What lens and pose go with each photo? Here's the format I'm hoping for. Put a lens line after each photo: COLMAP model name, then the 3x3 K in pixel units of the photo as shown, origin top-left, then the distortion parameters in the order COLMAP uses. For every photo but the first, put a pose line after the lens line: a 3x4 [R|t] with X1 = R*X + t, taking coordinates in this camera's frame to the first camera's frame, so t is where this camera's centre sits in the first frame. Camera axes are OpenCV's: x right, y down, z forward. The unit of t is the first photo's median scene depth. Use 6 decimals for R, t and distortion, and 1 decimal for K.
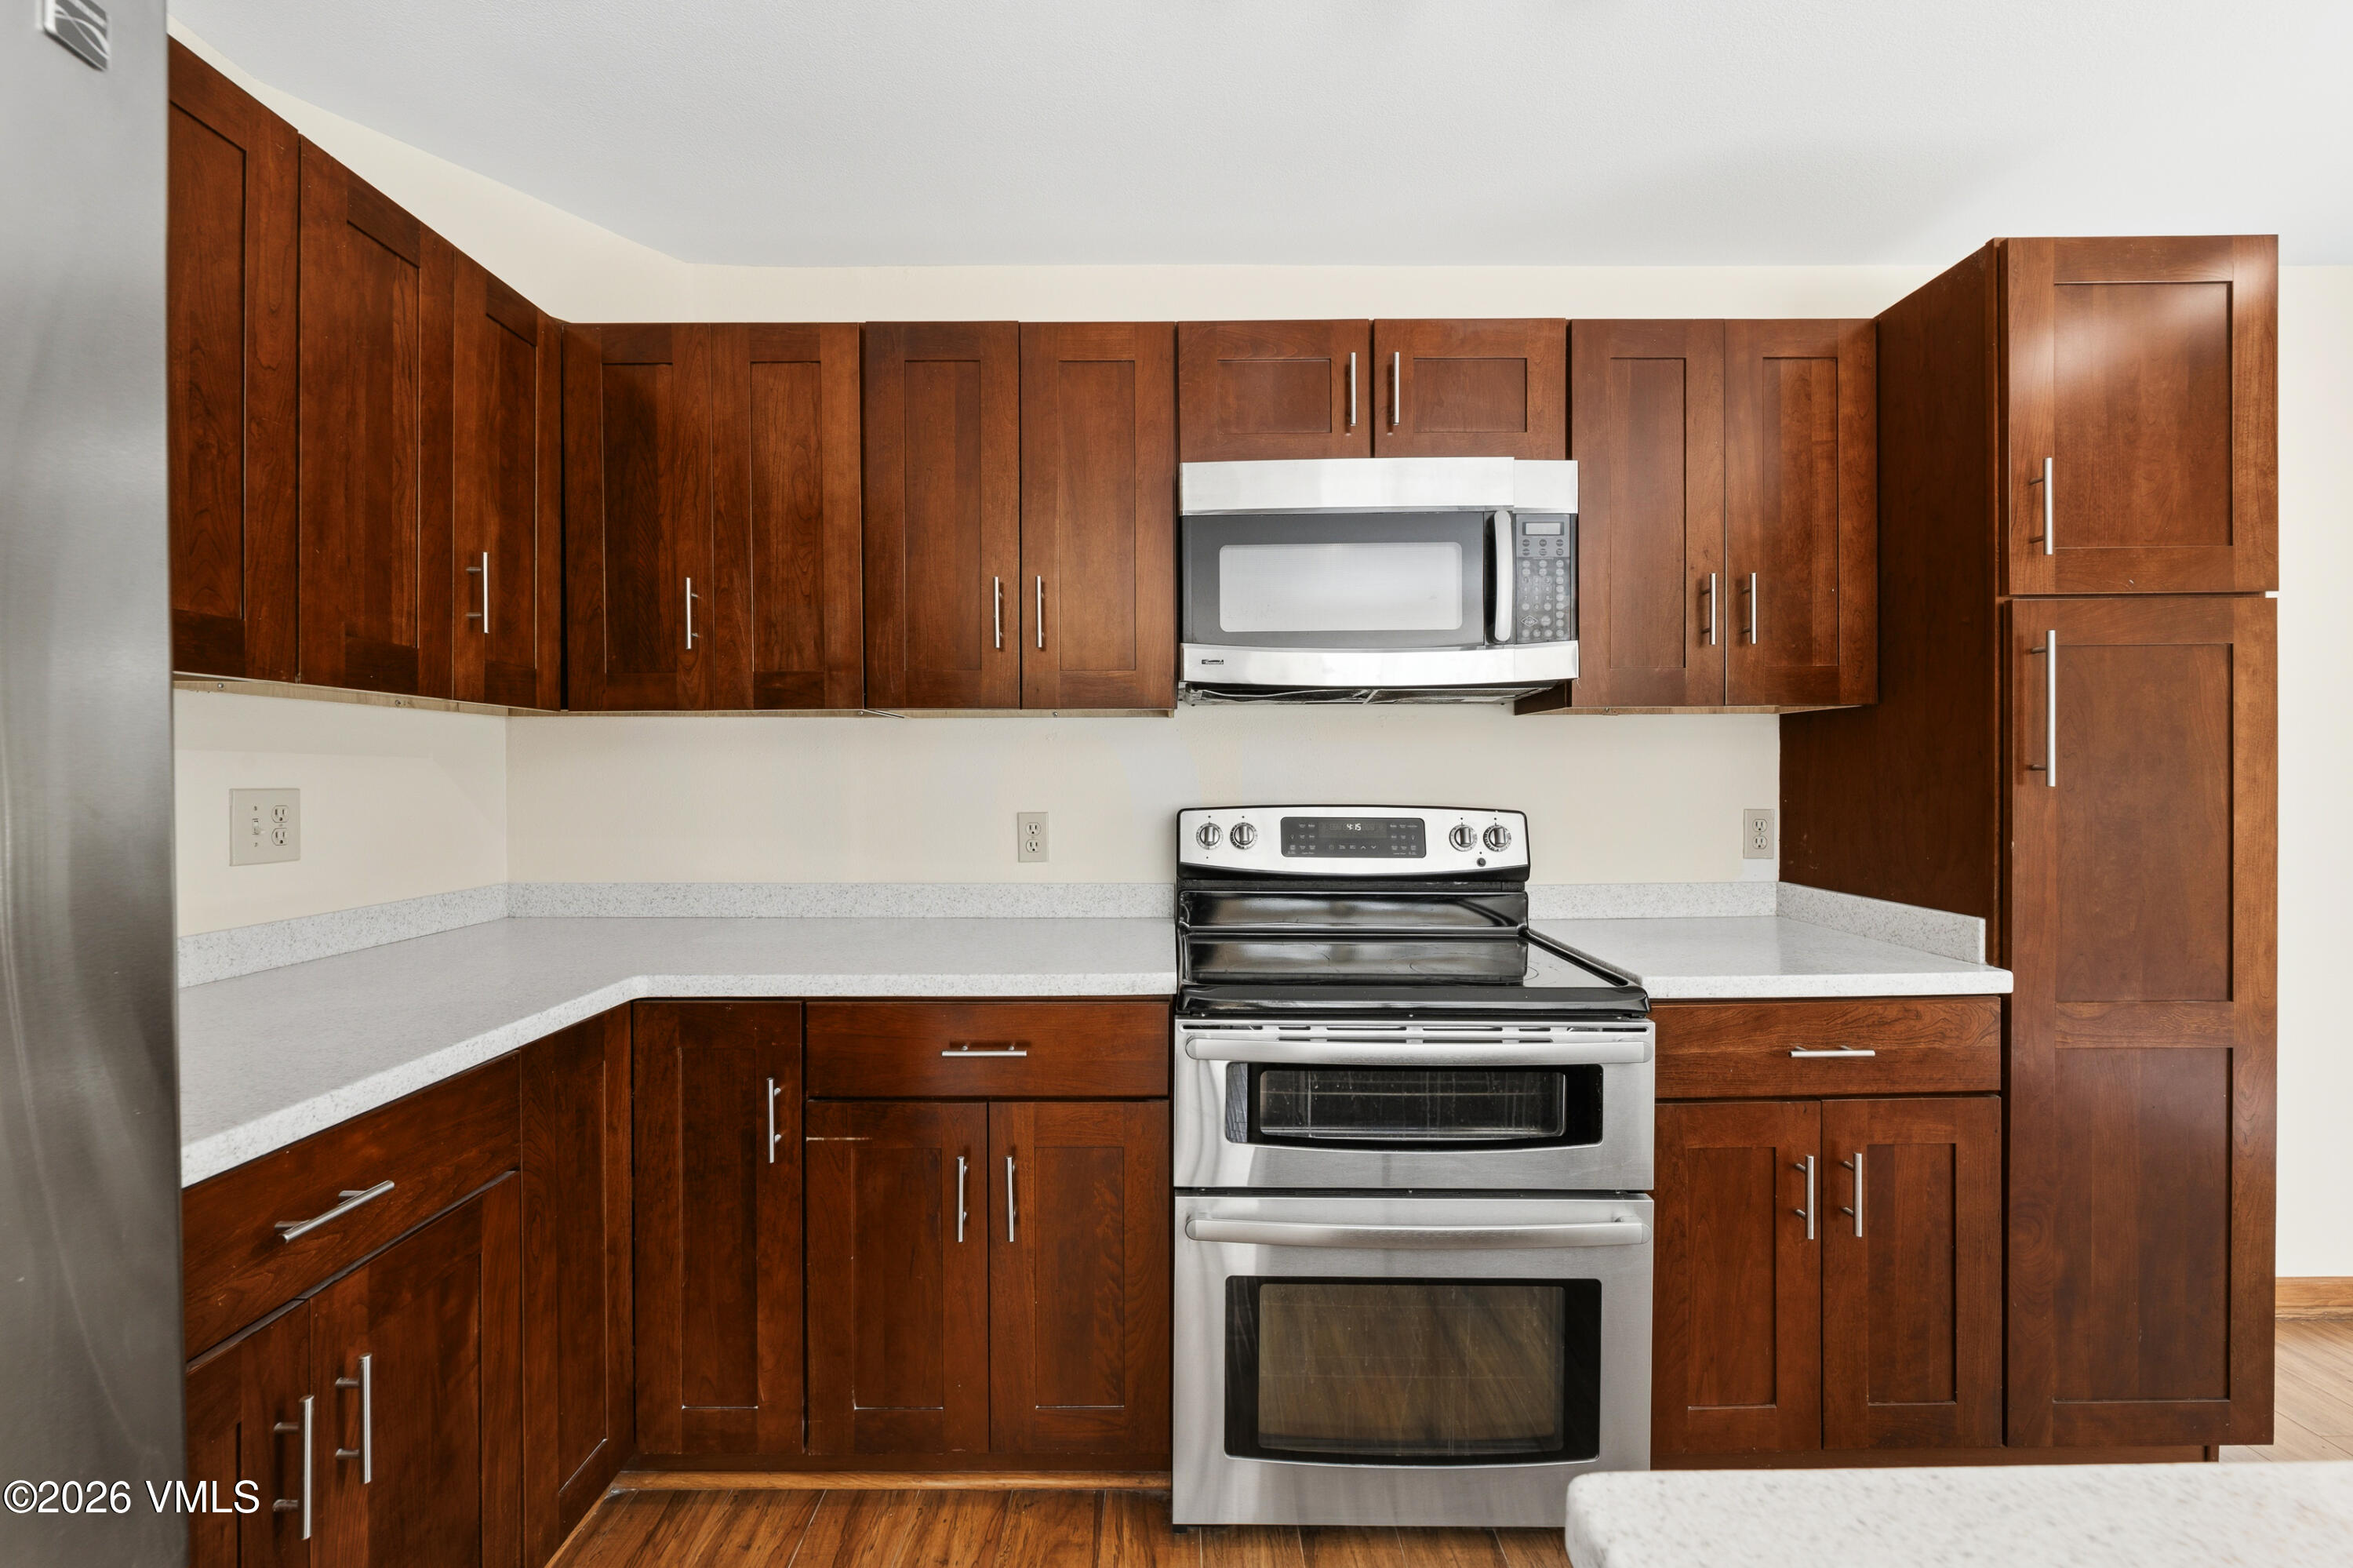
lens RADIAL K [[1004.1, 0, 1167.8], [0, 1004.1, 771.4], [0, 0, 1]] dist [-0.002624, -0.000293]
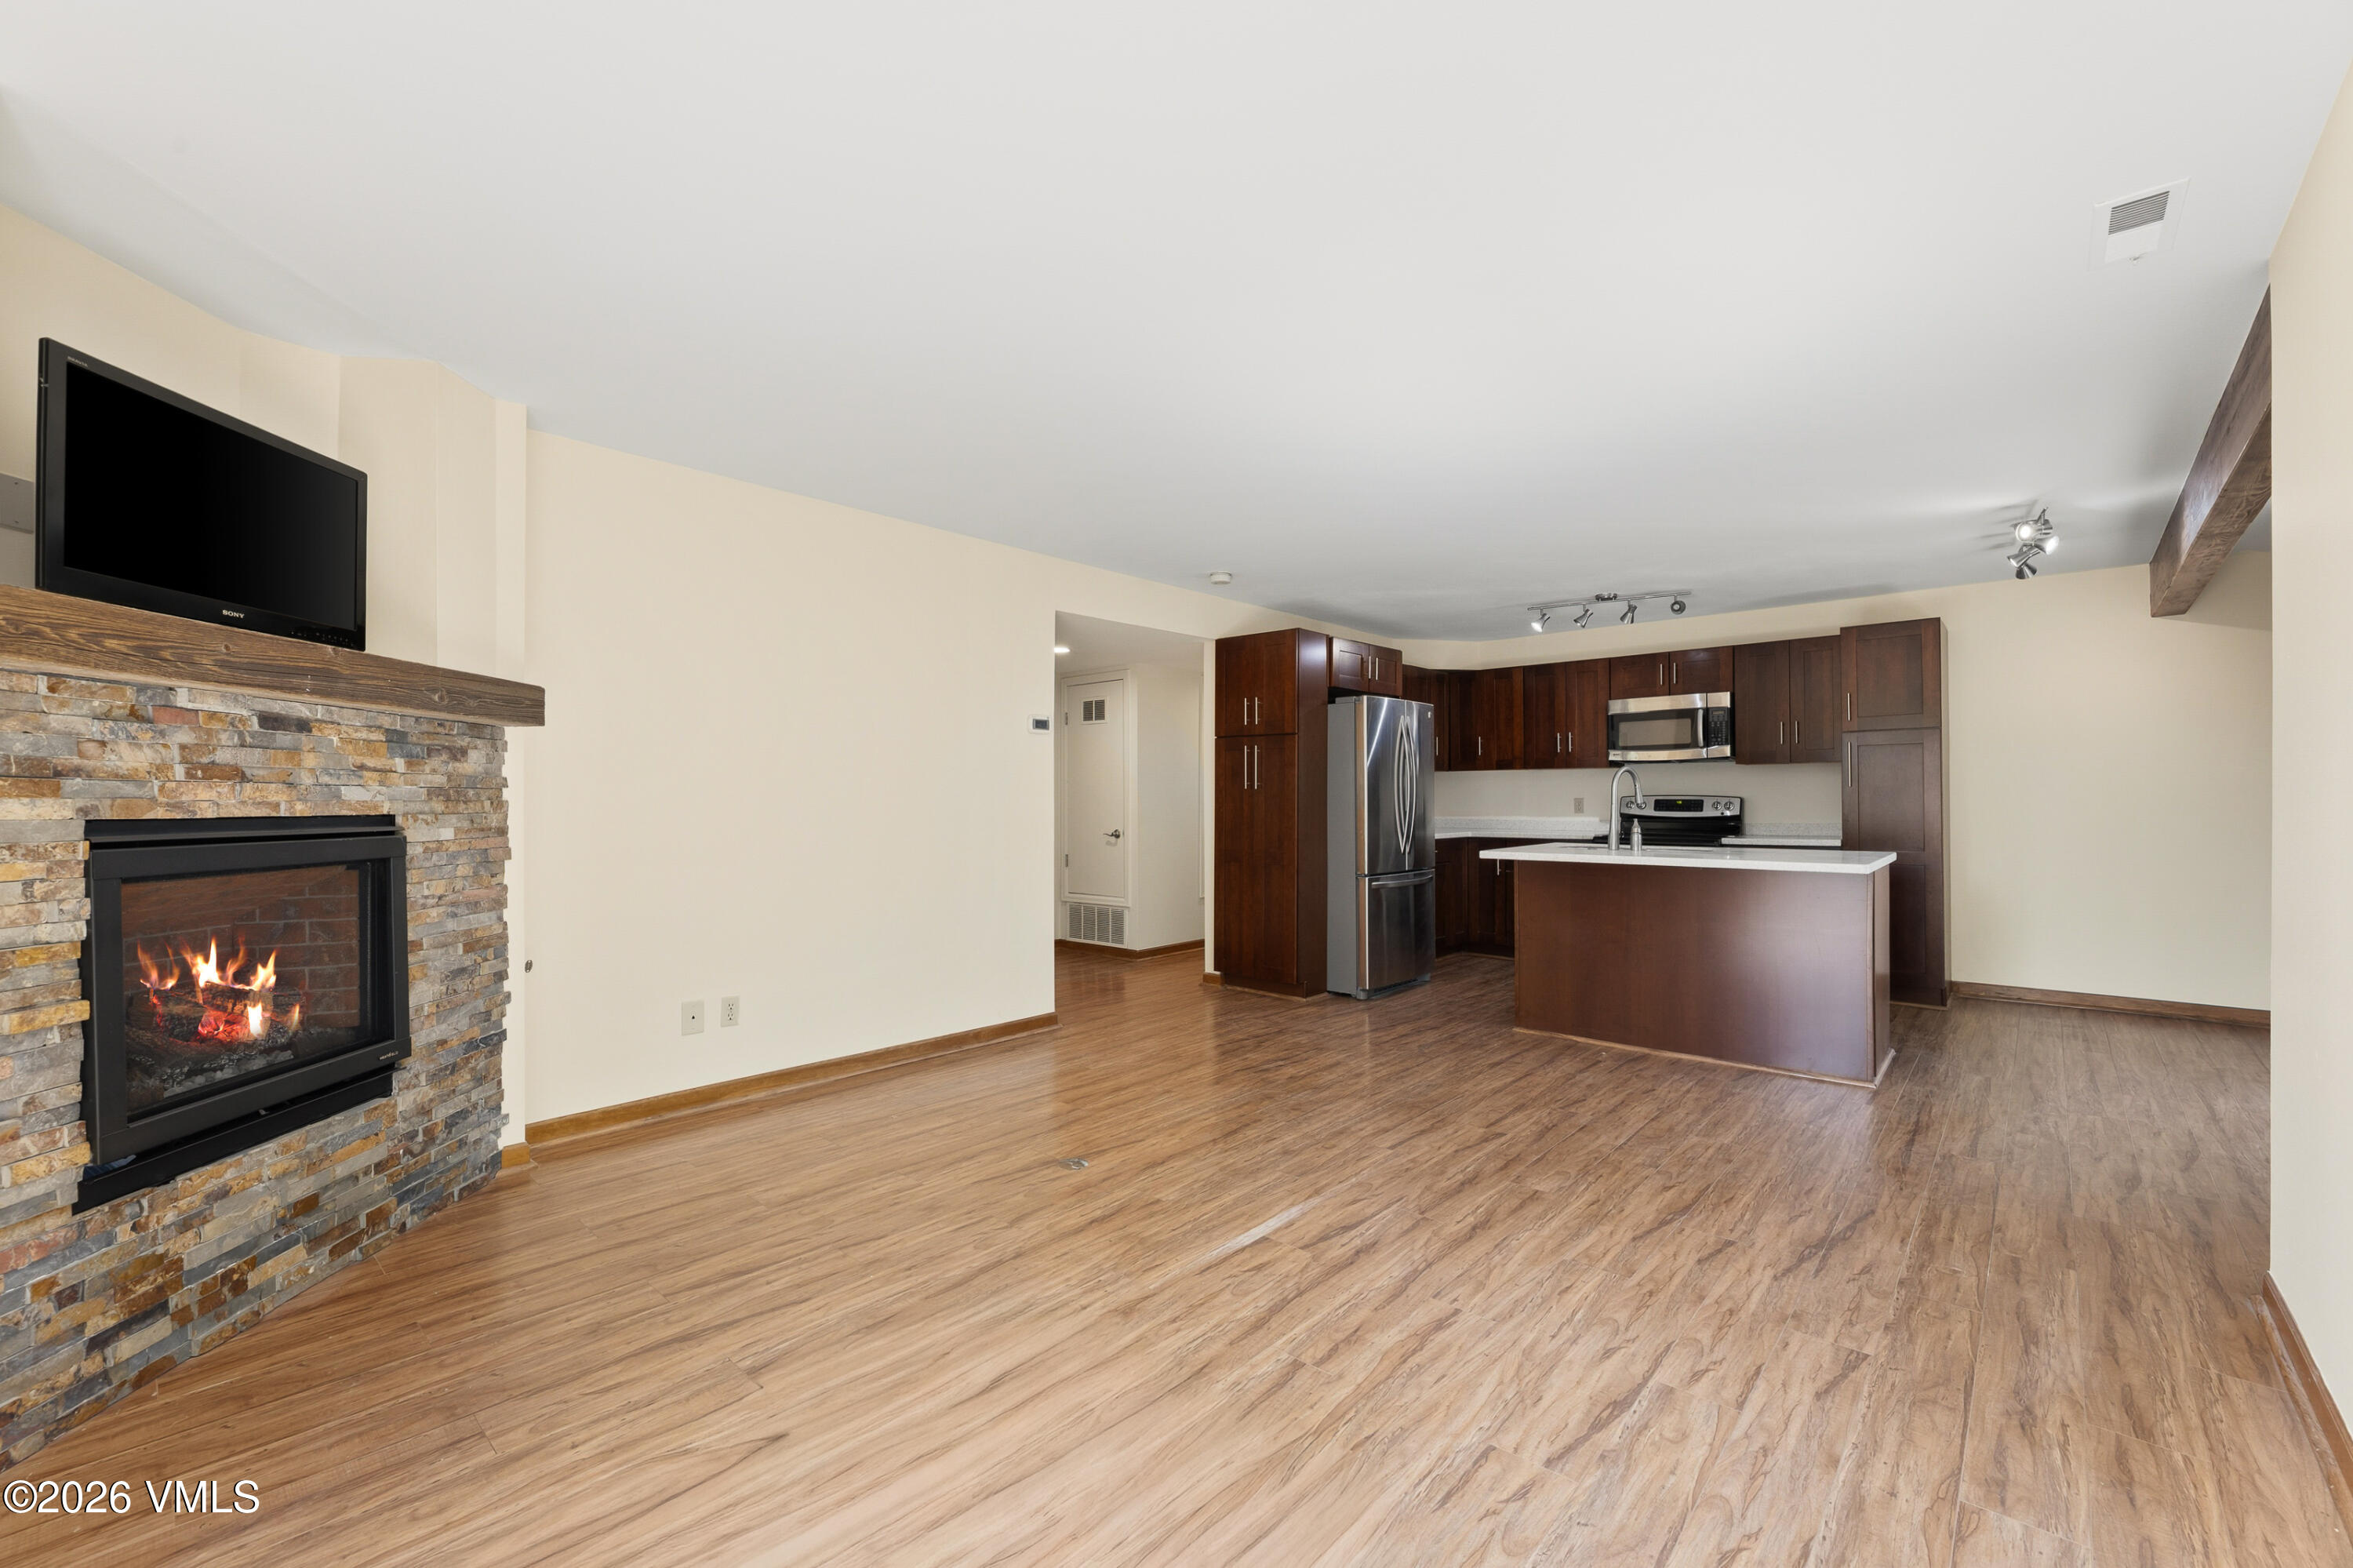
lens RADIAL K [[996.0, 0, 1167.6], [0, 996.0, 804.4], [0, 0, 1]] dist [0.000764, 0.000371]
pose [[0.740068, 0.007393, -0.672492, 1.247468], [0.000790, 0.999929, 0.011862, 0.026552], [0.672532, -0.009309, 0.740010, -2.721369]]
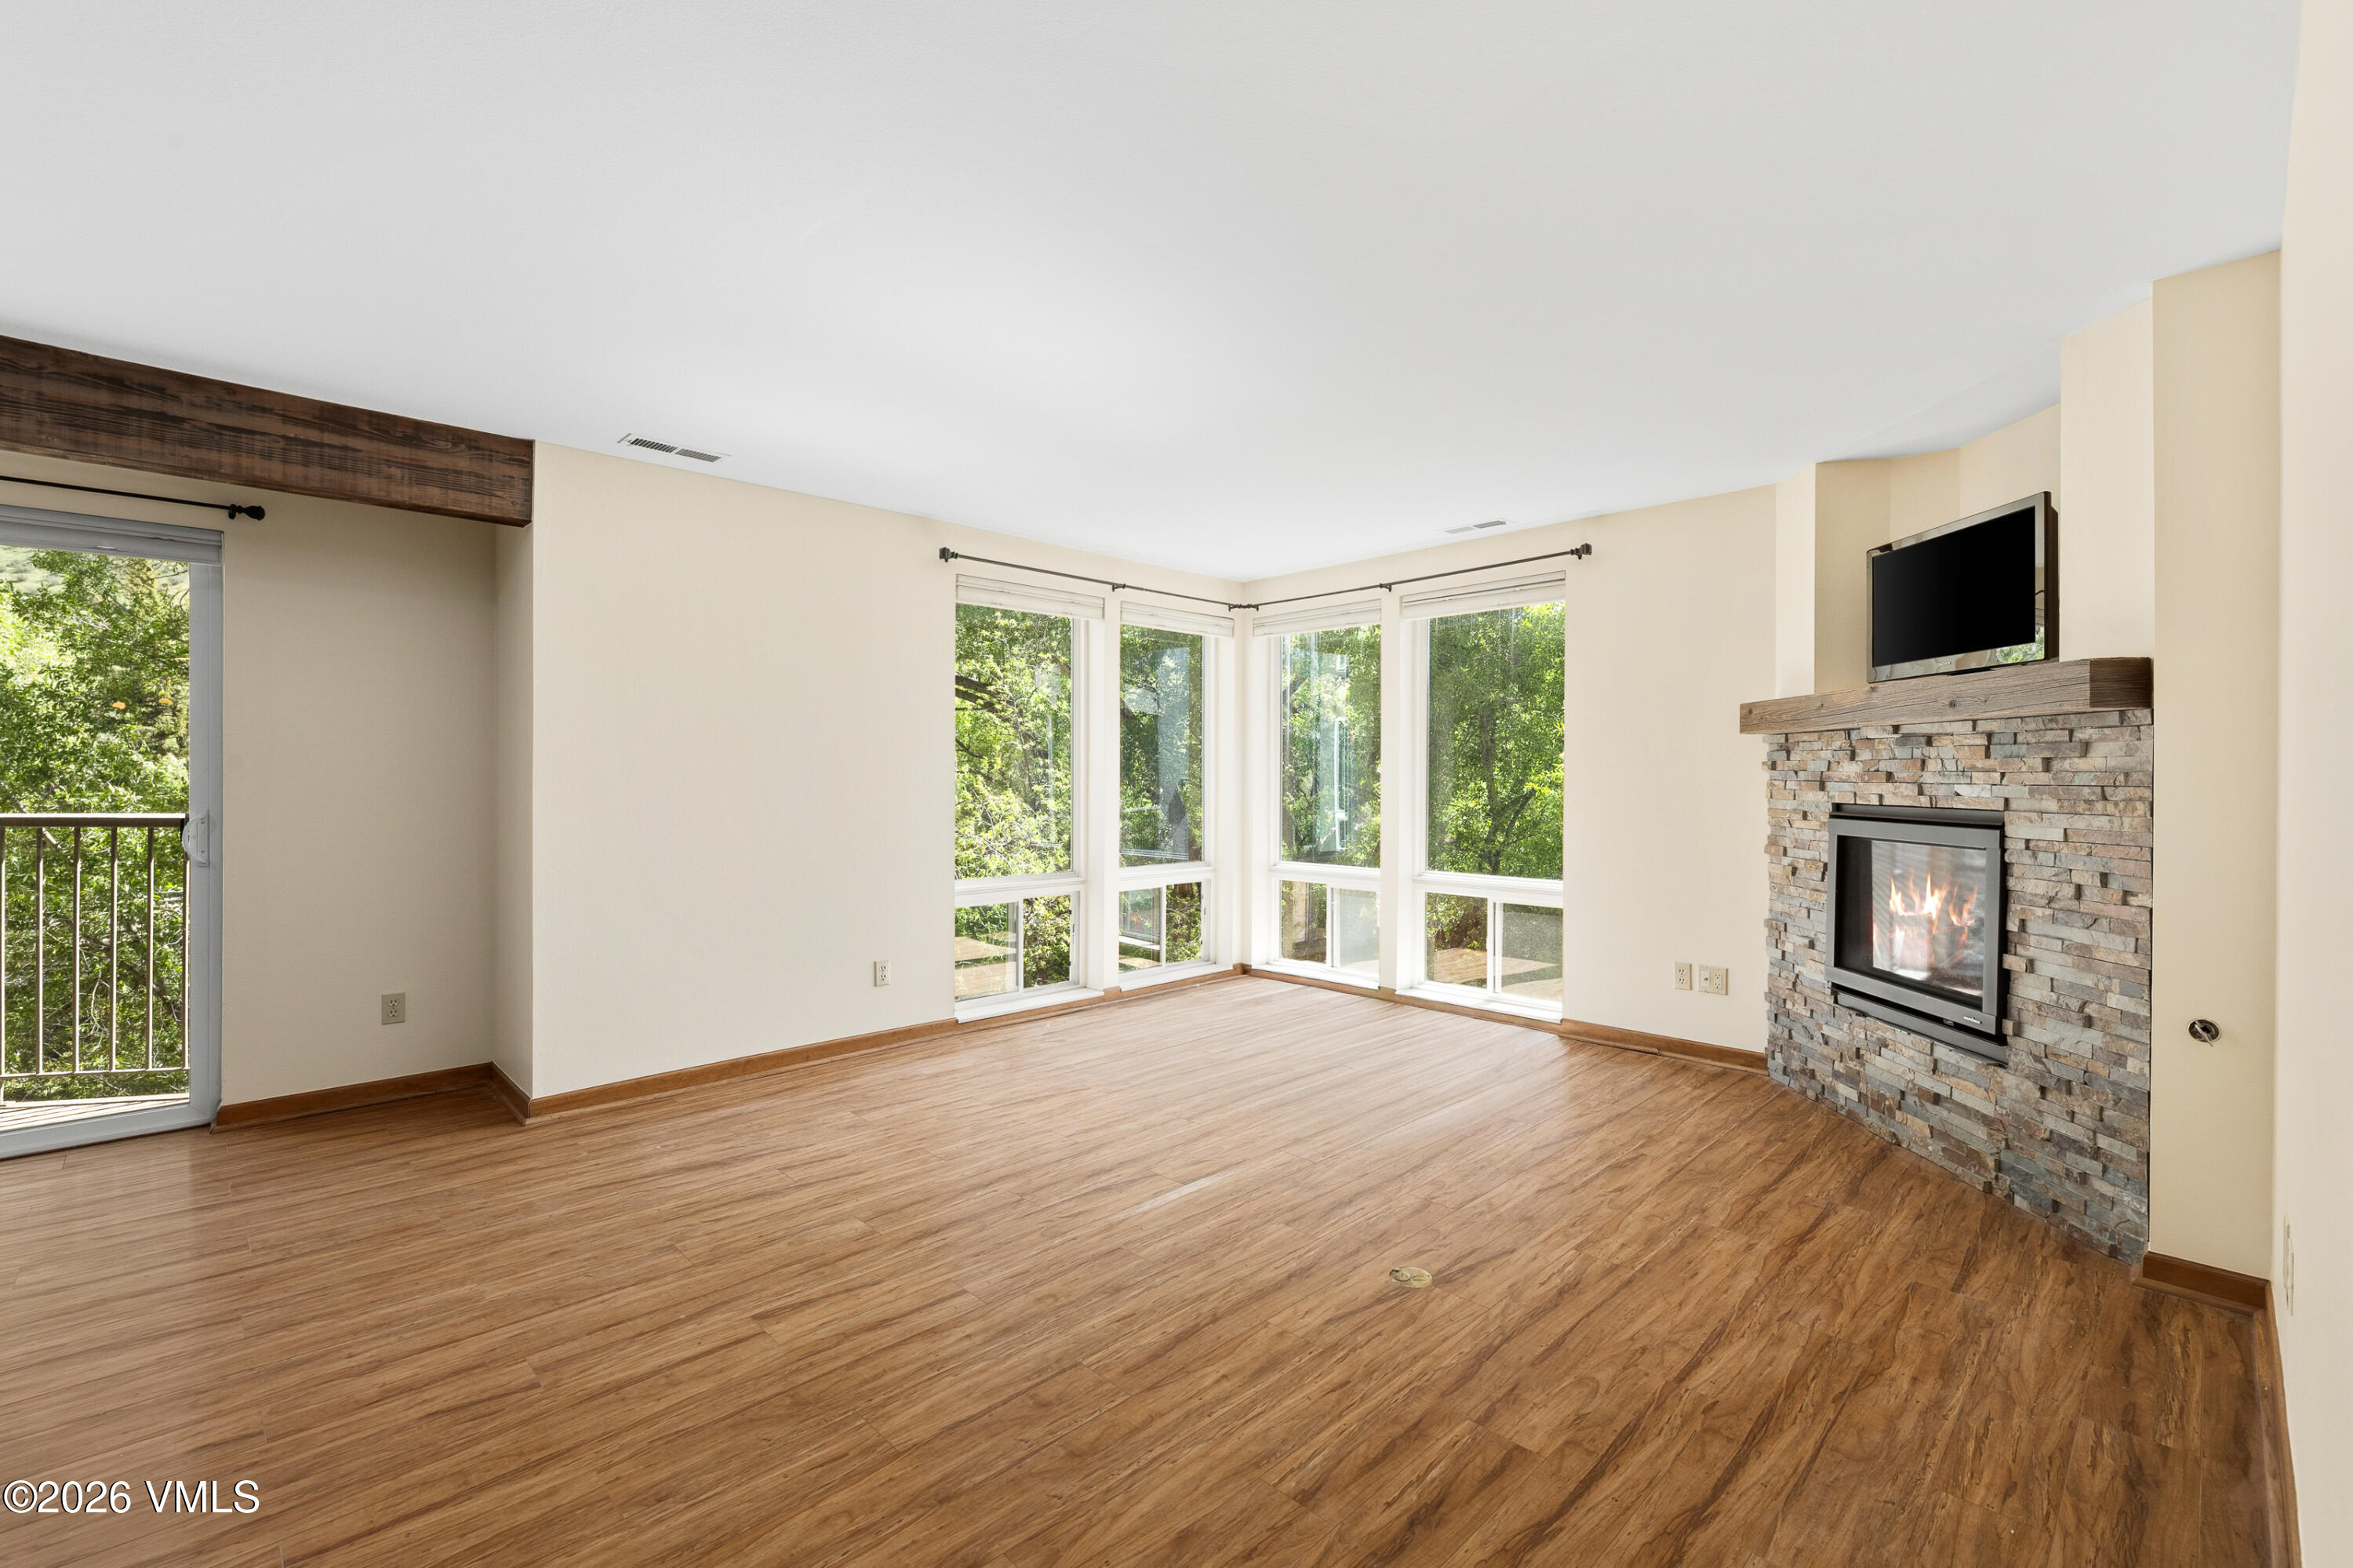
lens RADIAL K [[999.9, 0, 1153.4], [0, 999.9, 780.7], [0, 0, 1]] dist [0.024744, -0.010400]
pose [[-0.683731, -0.002958, 0.729728, -0.739217], [-0.005637, 0.999983, -0.001229, 0.024313], [-0.729712, -0.004954, -0.683737, -0.441259]]
